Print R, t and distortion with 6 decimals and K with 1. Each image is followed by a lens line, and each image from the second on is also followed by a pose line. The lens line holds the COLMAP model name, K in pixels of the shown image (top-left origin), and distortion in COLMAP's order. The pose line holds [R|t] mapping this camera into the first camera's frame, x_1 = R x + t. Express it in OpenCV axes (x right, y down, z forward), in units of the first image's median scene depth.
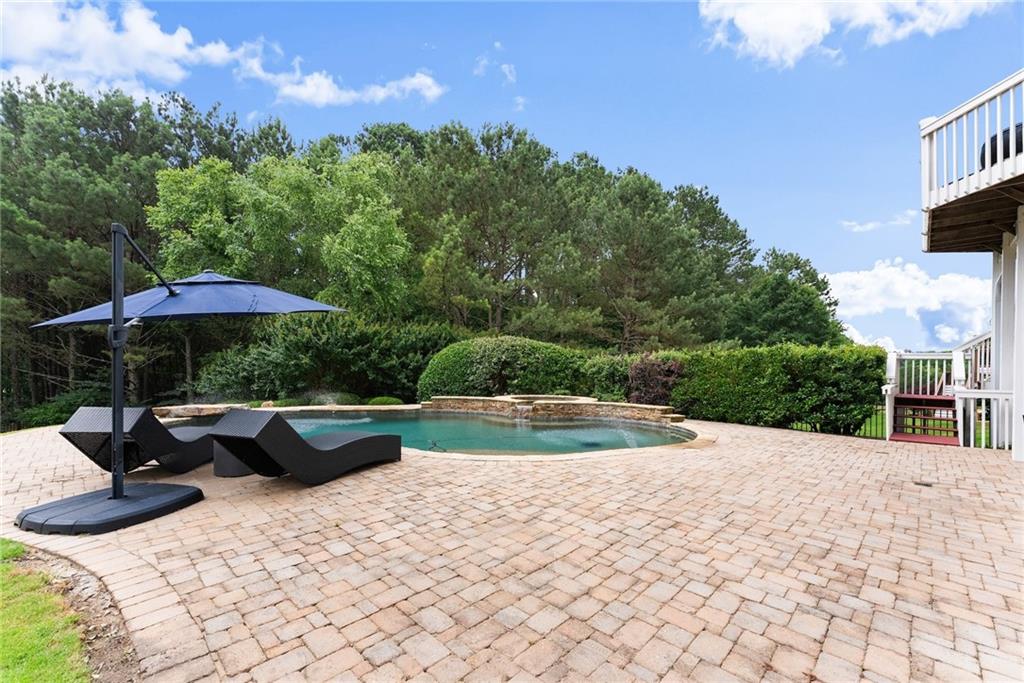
lens RADIAL K [[419.6, 0, 518.4], [0, 419.6, 365.3], [0, 0, 1]] dist [0.000581, -0.000552]
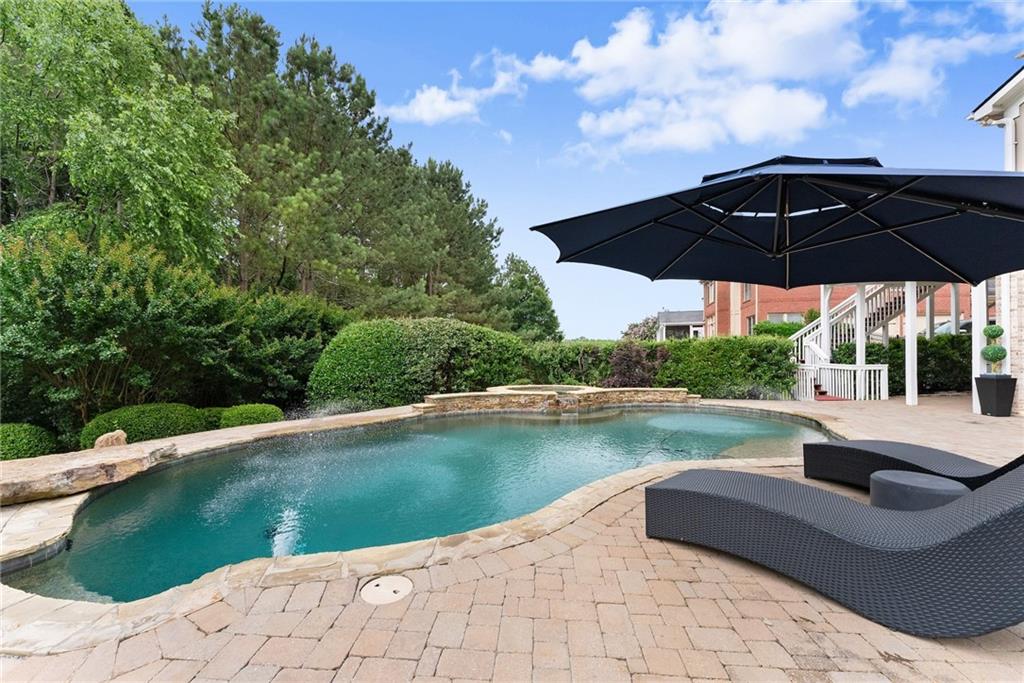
lens RADIAL K [[415.5, 0, 513.0], [0, 415.5, 355.6], [0, 0, 1]] dist [-0.000079, -0.000106]
pose [[0.766334, -0.011407, 0.642341, -0.399567], [0.007023, 0.999931, 0.009379, -0.000954], [-0.642404, -0.002676, 0.766361, 0.253153]]
